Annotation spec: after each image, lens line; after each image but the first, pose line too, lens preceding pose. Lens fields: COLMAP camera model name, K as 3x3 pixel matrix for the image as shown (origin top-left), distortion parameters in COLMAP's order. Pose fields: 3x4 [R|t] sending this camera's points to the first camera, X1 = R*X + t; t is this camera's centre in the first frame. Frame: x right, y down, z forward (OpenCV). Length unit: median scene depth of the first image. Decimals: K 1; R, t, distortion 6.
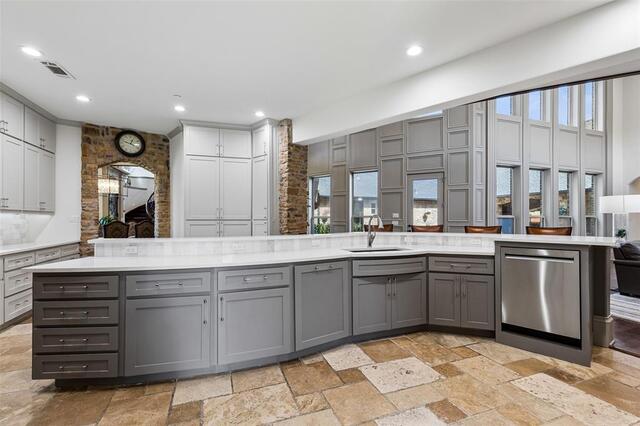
lens RADIAL K [[289.0, 0, 321.1], [0, 289.0, 219.1], [0, 0, 1]] dist [0.000464, -0.000094]
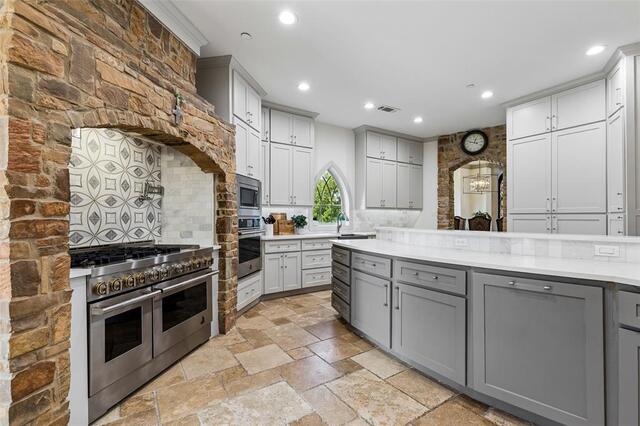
lens RADIAL K [[286.7, 0, 322.4], [0, 286.7, 215.6], [0, 0, 1]] dist [0.010378, -0.000379]
pose [[0.233795, -0.002321, -0.972283, 0.263229], [0.001620, 0.999997, -0.001997, 0.010068], [0.972285, -0.001108, 0.233798, 0.228853]]
